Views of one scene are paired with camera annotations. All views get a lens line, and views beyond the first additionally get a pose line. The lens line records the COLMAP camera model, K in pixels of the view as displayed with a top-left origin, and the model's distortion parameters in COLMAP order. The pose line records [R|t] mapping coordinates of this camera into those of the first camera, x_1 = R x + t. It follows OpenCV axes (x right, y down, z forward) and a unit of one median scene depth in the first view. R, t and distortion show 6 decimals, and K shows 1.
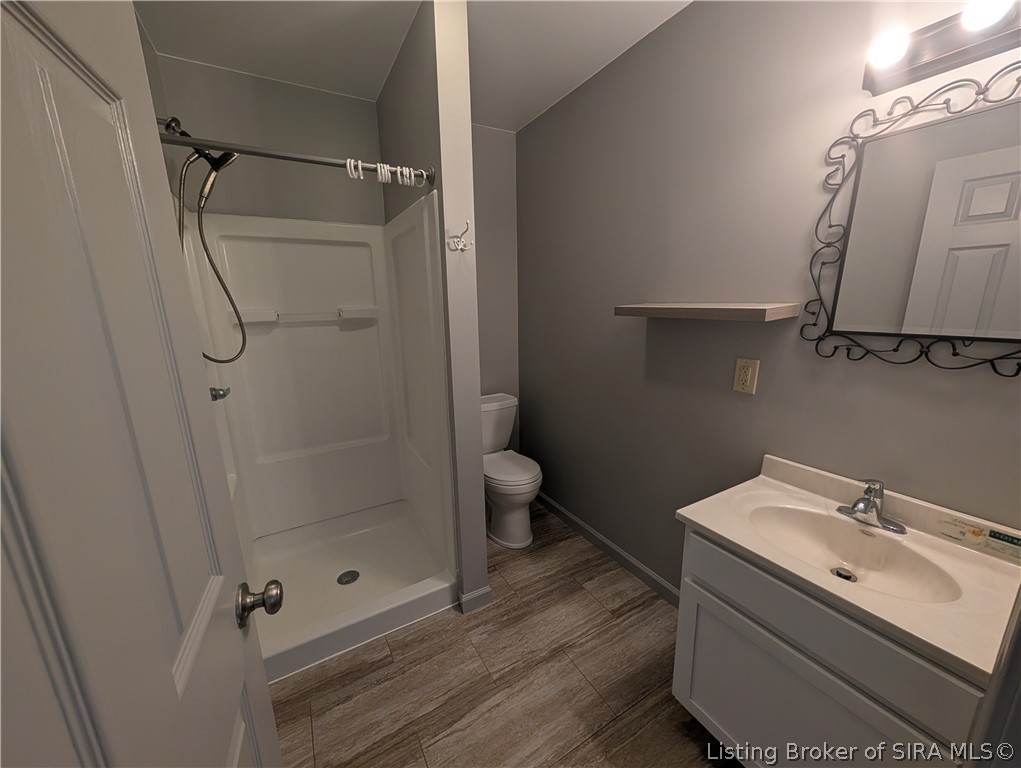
lens RADIAL K [[387.9, 0, 511.7], [0, 387.9, 387.8], [0, 0, 1]] dist [0.008266, -0.000286]
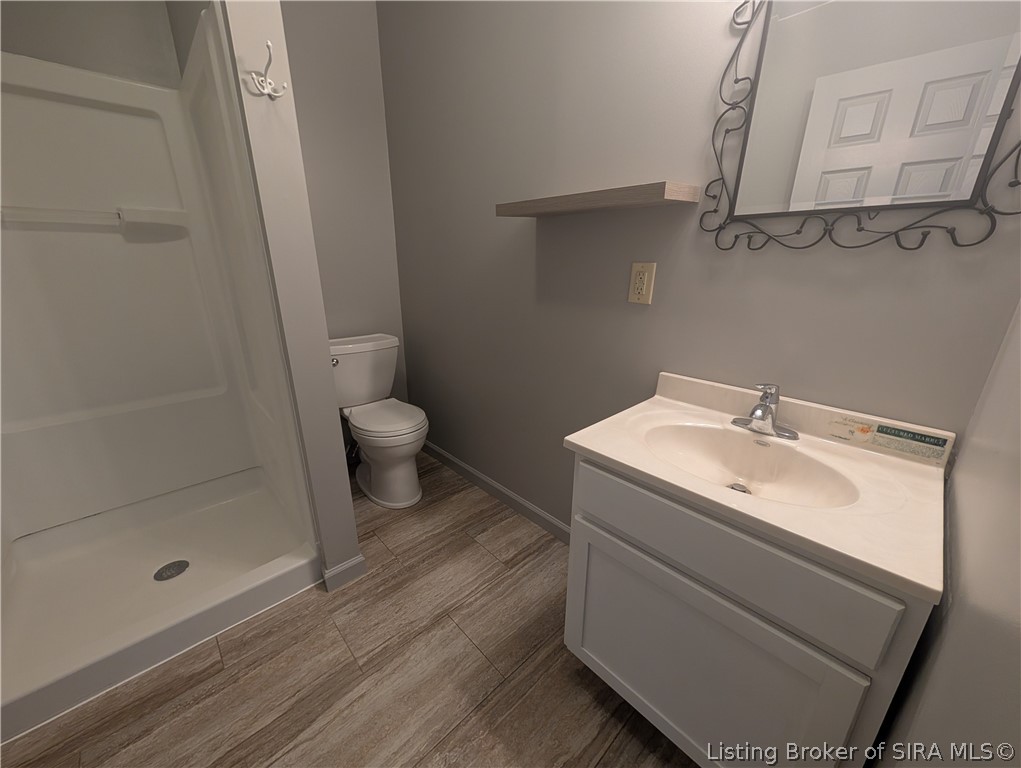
lens RADIAL K [[387.9, 0, 511.7], [0, 387.9, 387.8], [0, 0, 1]] dist [0.008266, -0.000286]
pose [[0.974449, -0.048573, 0.219294, 0.123336], [0.027011, 0.994593, 0.100273, 0.109571], [-0.222978, -0.091787, 0.970492, 0.211786]]
